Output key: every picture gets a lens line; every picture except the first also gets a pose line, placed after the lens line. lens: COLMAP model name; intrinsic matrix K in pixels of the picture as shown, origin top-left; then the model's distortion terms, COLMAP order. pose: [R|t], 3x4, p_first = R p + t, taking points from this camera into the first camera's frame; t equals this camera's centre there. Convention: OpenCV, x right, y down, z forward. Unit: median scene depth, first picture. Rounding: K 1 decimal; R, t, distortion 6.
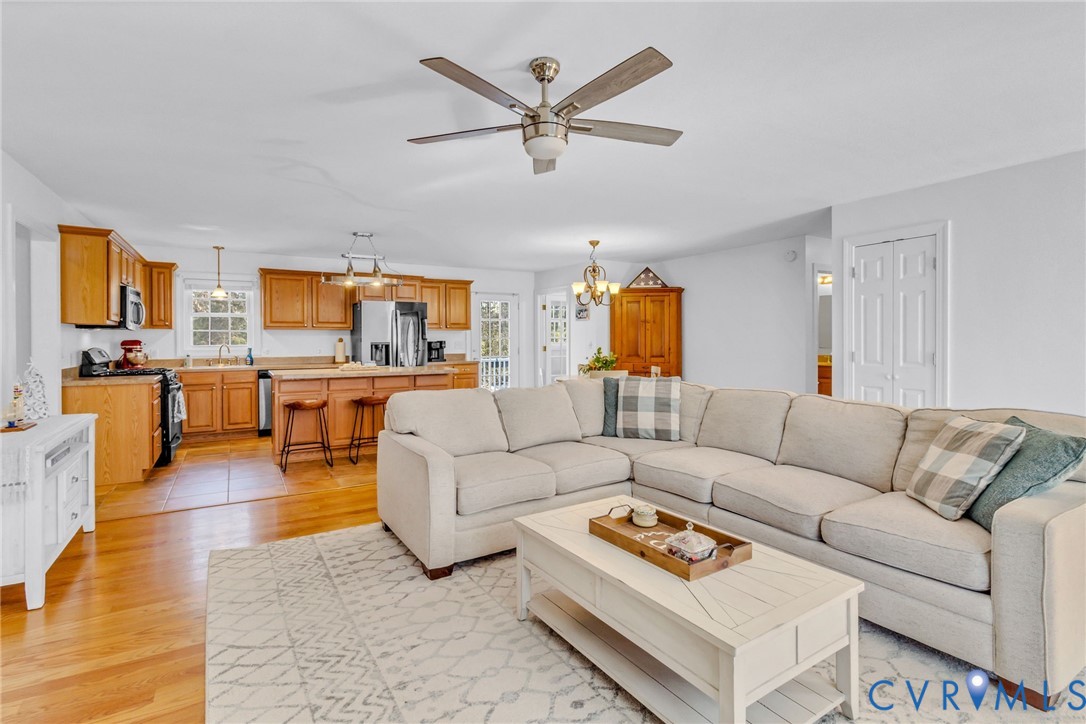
lens RADIAL K [[510.0, 0, 540.8], [0, 510.0, 340.3], [0, 0, 1]] dist [-0.002053, -0.000461]
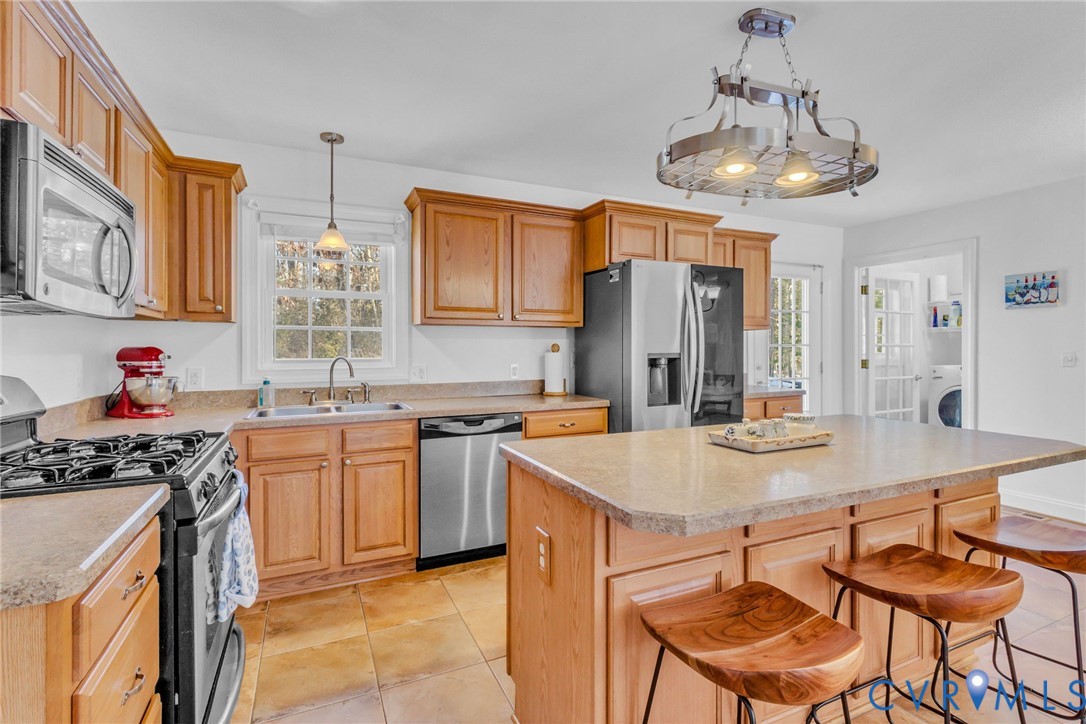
lens RADIAL K [[510.0, 0, 540.8], [0, 510.0, 340.3], [0, 0, 1]] dist [-0.002053, -0.000461]
pose [[0.993562, -0.001084, -0.113288, -0.413781], [-0.000754, 0.999869, -0.016179, 0.000138], [0.113290, 0.016160, 0.993430, 0.599773]]
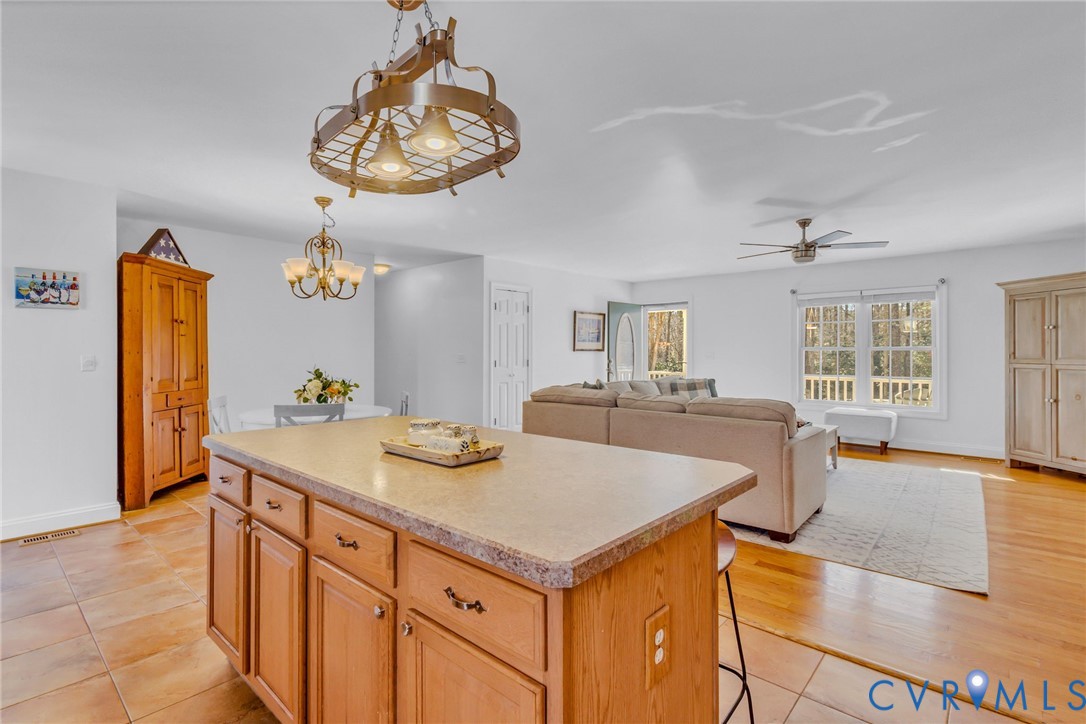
lens RADIAL K [[510.0, 0, 540.8], [0, 510.0, 340.3], [0, 0, 1]] dist [-0.002053, -0.000461]
pose [[-0.292702, 0.026996, 0.955823, -0.586345], [0.002929, 0.999622, -0.027337, 0.003083], [-0.956199, -0.005202, -0.292670, 0.919733]]
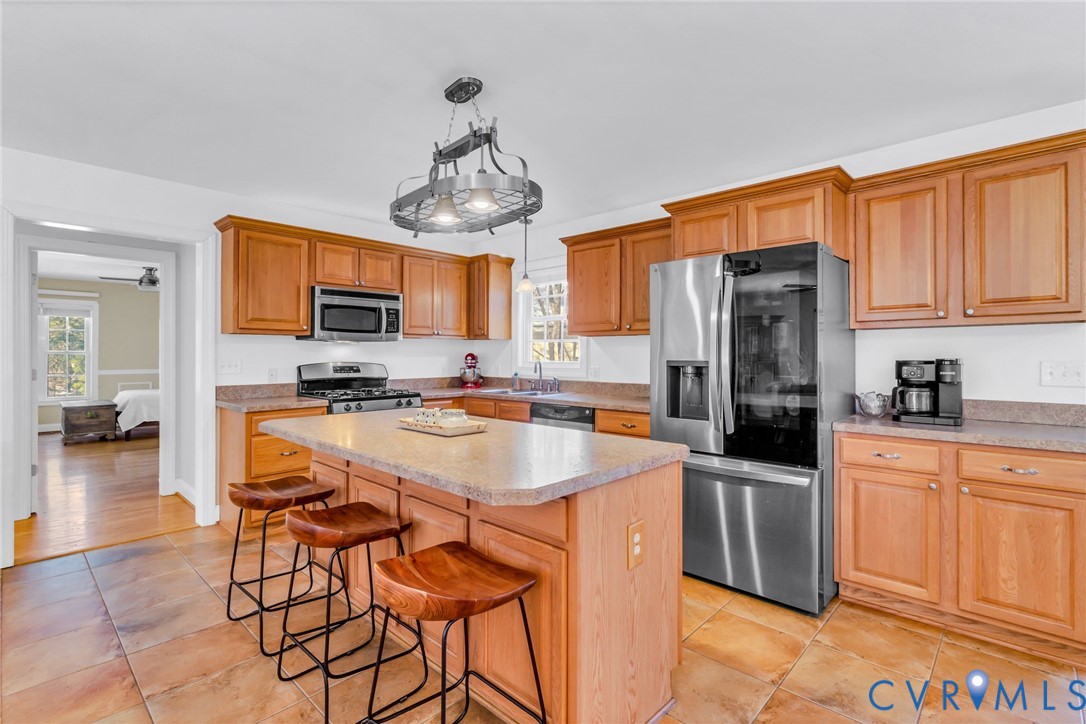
lens RADIAL K [[505.6, 0, 561.1], [0, 505.6, 354.9], [0, 0, 1]] dist [-0.002757, -0.000398]
pose [[0.280795, 0.004115, -0.959759, 0.046208], [-0.004642, 0.999985, 0.002930, -0.001493], [0.959756, 0.003632, 0.280810, 0.877624]]
